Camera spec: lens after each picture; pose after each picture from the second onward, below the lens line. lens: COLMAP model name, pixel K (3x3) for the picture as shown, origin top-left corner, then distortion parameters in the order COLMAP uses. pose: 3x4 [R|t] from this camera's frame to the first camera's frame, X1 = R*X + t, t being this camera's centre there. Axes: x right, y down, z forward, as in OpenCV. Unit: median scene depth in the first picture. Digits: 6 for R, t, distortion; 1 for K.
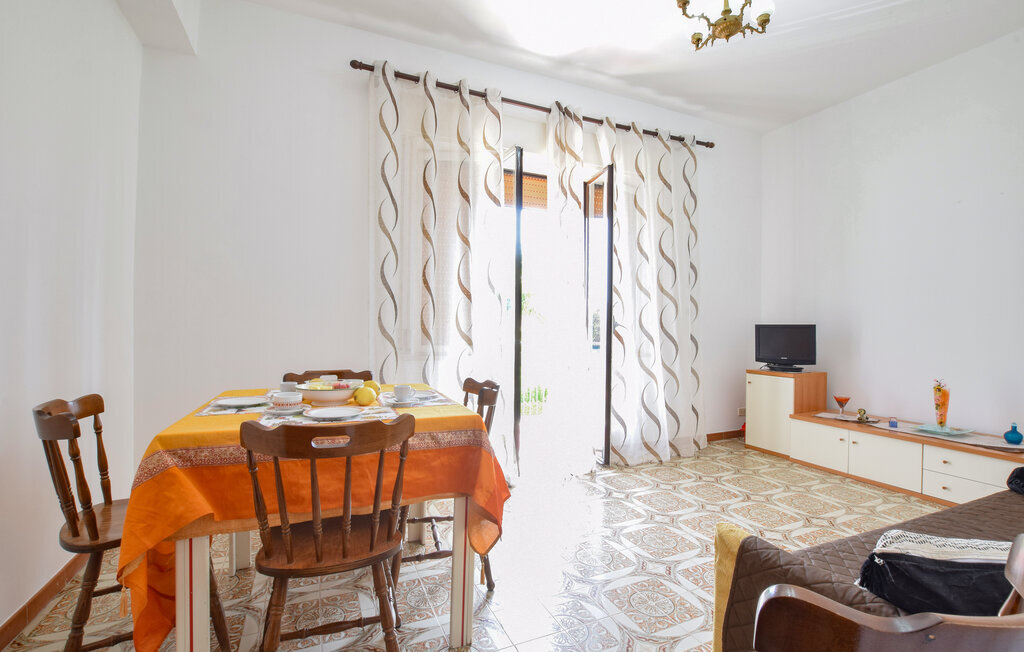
lens RADIAL K [[445.3, 0, 507.2], [0, 445.3, 321.4], [0, 0, 1]] dist [-0.045107, 0.007984]
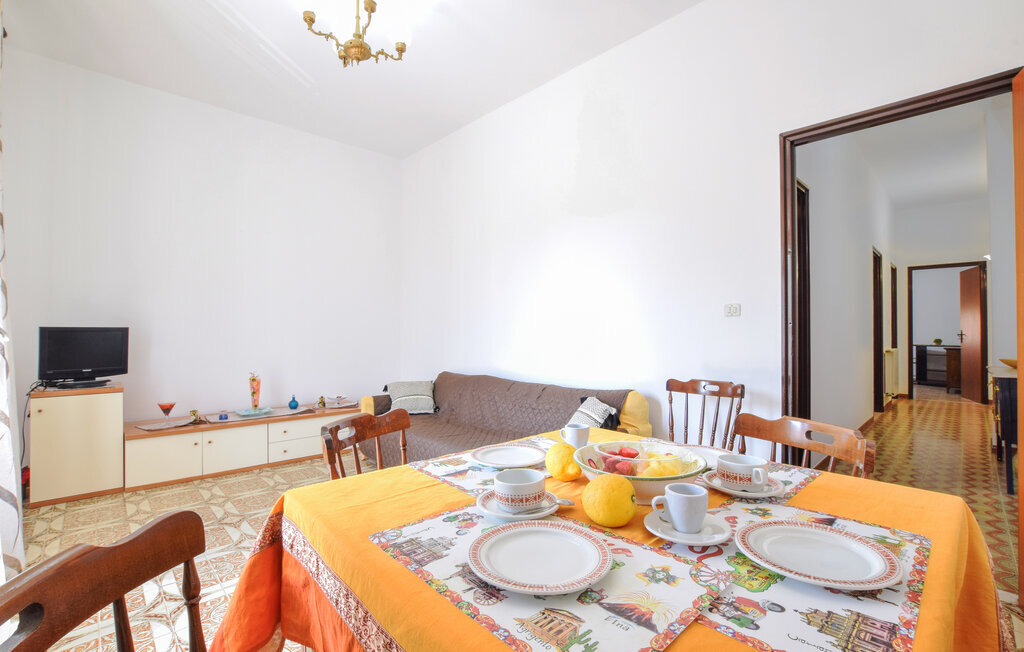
lens RADIAL K [[445.3, 0, 507.2], [0, 445.3, 321.4], [0, 0, 1]] dist [-0.045107, 0.007984]
pose [[-0.332732, 0.006694, 0.942998, -0.427129], [-0.015672, 0.999797, -0.012627, -0.008507], [-0.942891, -0.018980, -0.332560, 0.682751]]
